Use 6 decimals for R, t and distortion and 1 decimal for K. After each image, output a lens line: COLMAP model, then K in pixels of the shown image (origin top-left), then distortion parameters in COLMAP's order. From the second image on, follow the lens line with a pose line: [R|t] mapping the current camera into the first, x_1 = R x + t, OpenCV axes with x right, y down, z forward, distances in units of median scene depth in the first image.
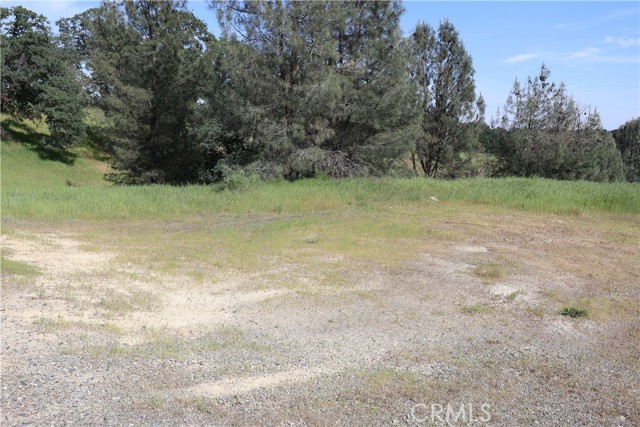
lens RADIAL K [[530.5, 0, 318.6], [0, 530.5, 213.1], [0, 0, 1]] dist [-0.009889, -0.014030]
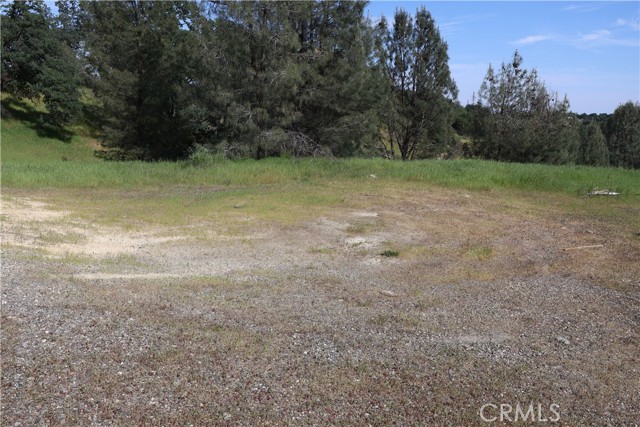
lens RADIAL K [[530.5, 0, 320.6], [0, 530.5, 215.6], [0, 0, 1]] dist [-0.009889, -0.014030]
pose [[0.999877, 0.014025, -0.006974, 0.064035], [-0.013734, 0.999095, 0.040246, 0.007395], [0.007532, -0.040145, 0.999165, -0.076784]]
